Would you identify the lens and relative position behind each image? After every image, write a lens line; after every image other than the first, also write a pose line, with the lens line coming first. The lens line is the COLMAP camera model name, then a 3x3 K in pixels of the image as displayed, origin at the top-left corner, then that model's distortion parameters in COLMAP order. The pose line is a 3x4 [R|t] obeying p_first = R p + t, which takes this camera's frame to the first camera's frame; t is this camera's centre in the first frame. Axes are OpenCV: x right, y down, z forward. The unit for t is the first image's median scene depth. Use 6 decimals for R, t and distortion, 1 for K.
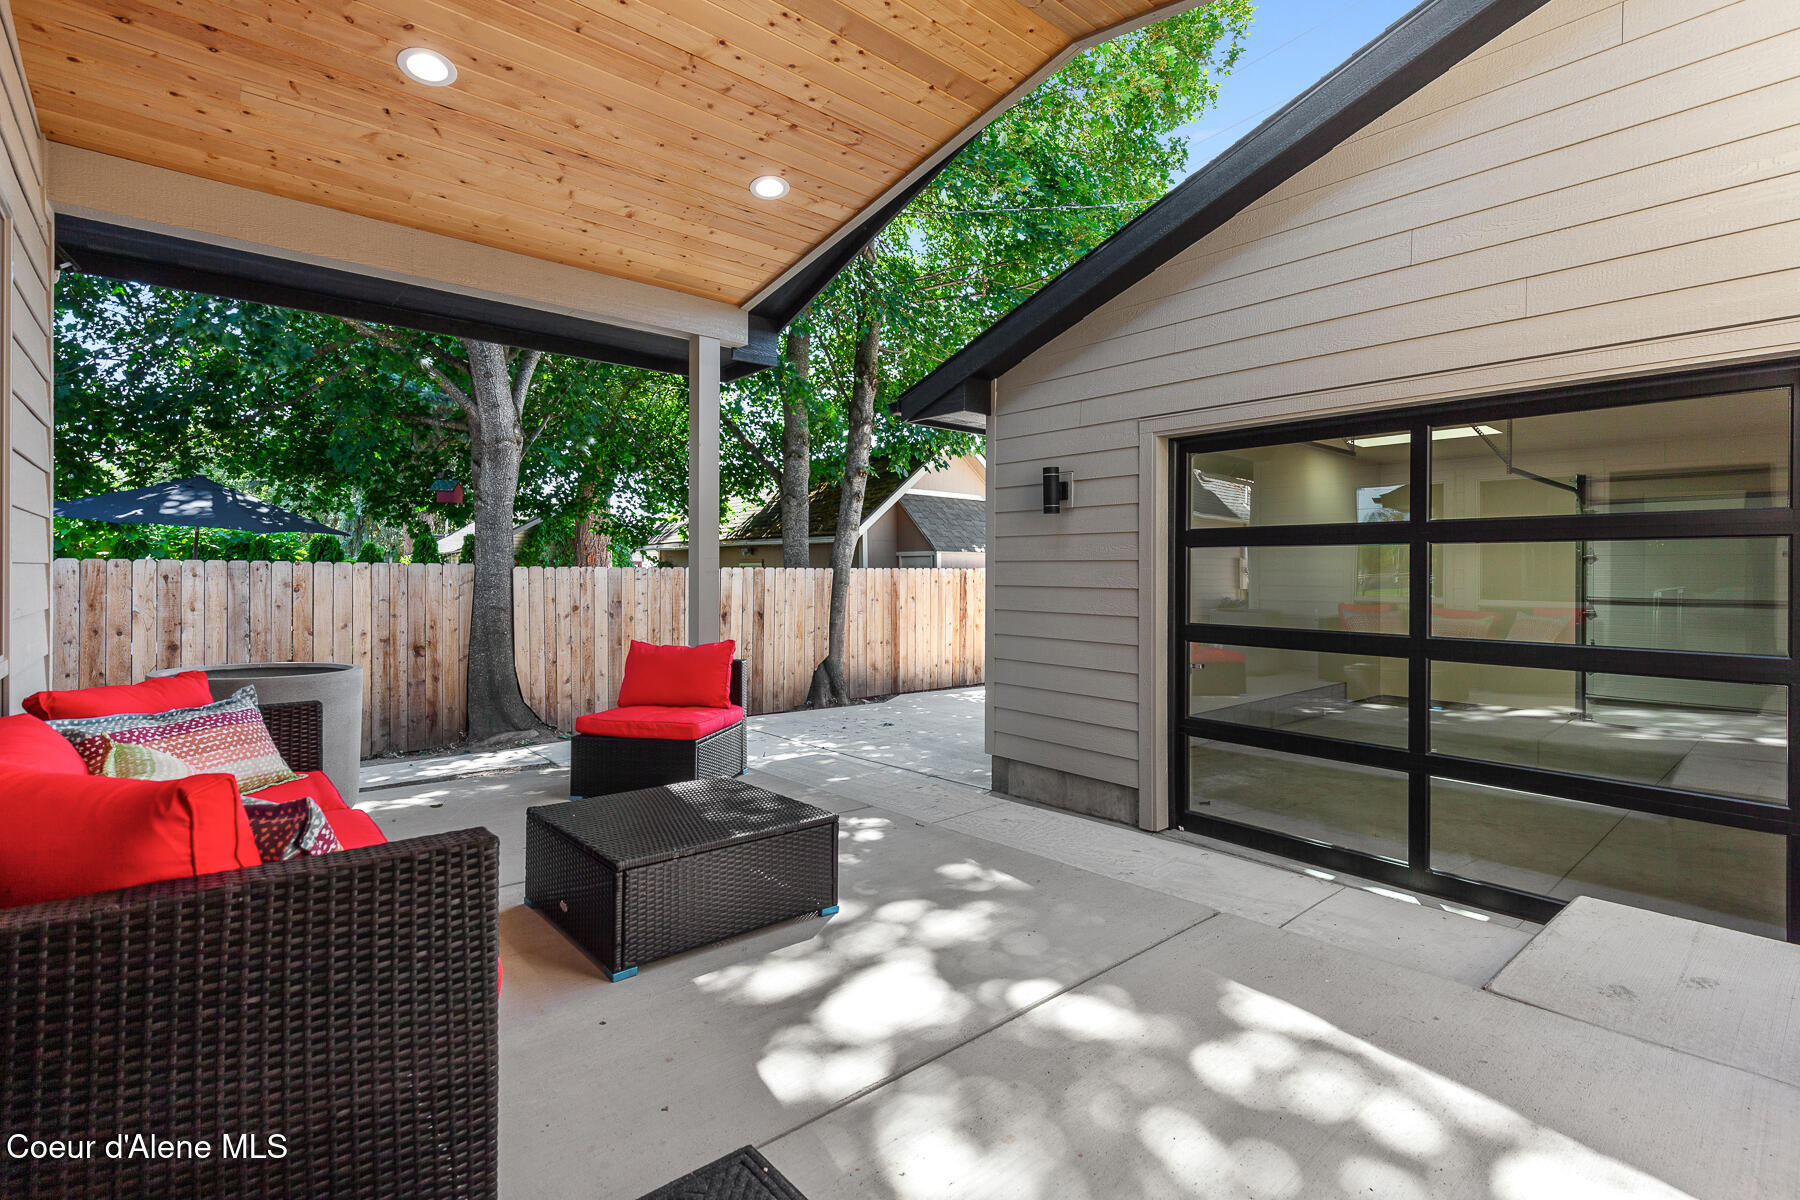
lens RADIAL K [[836.5, 0, 902.6], [0, 836.5, 567.3], [0, 0, 1]] dist [0.000162, -0.000003]
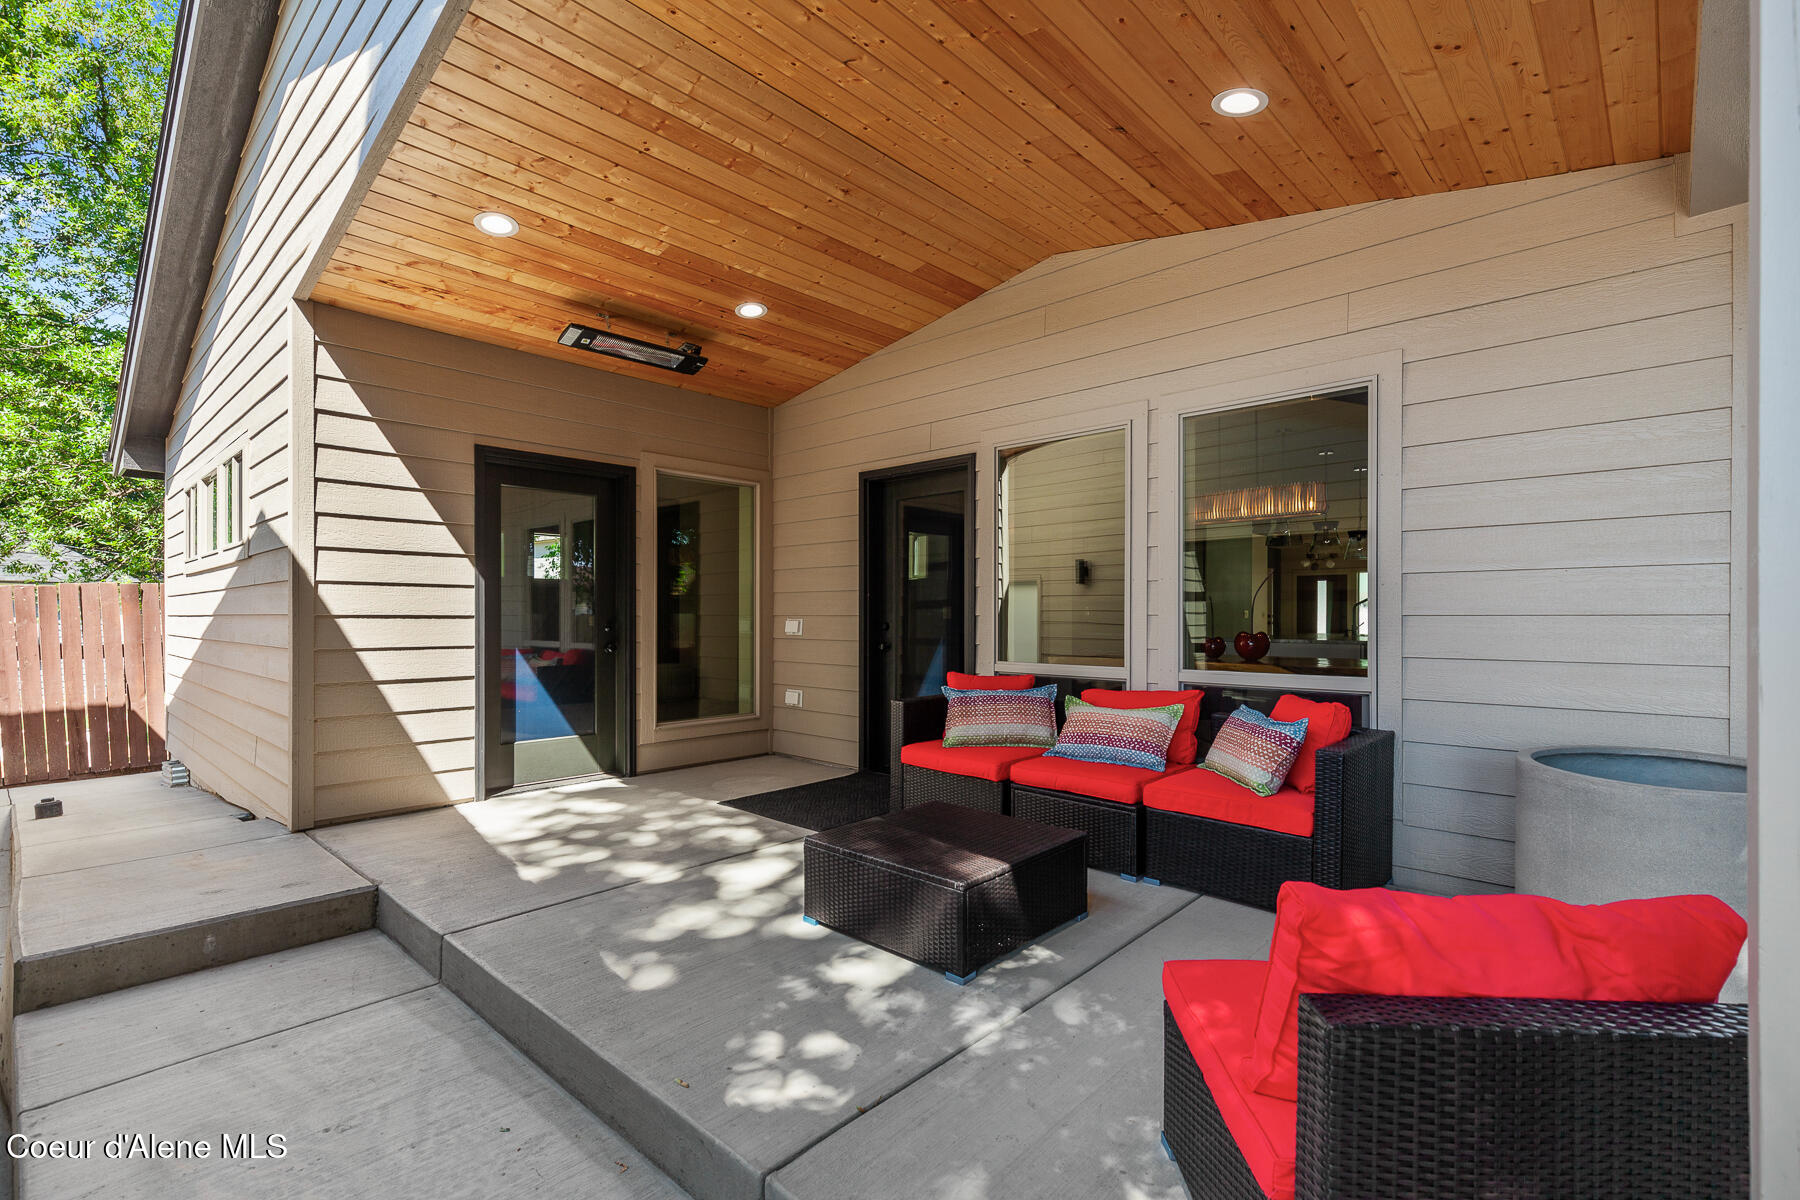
lens RADIAL K [[807.7, 0, 911.1], [0, 807.7, 606.4], [0, 0, 1]] dist [0.000499, 0.000020]
pose [[-0.992436, -0.006930, -0.122566, -0.139958], [-0.007046, 0.999975, 0.000513, -0.031612], [0.122559, 0.001373, -0.992460, 2.871531]]
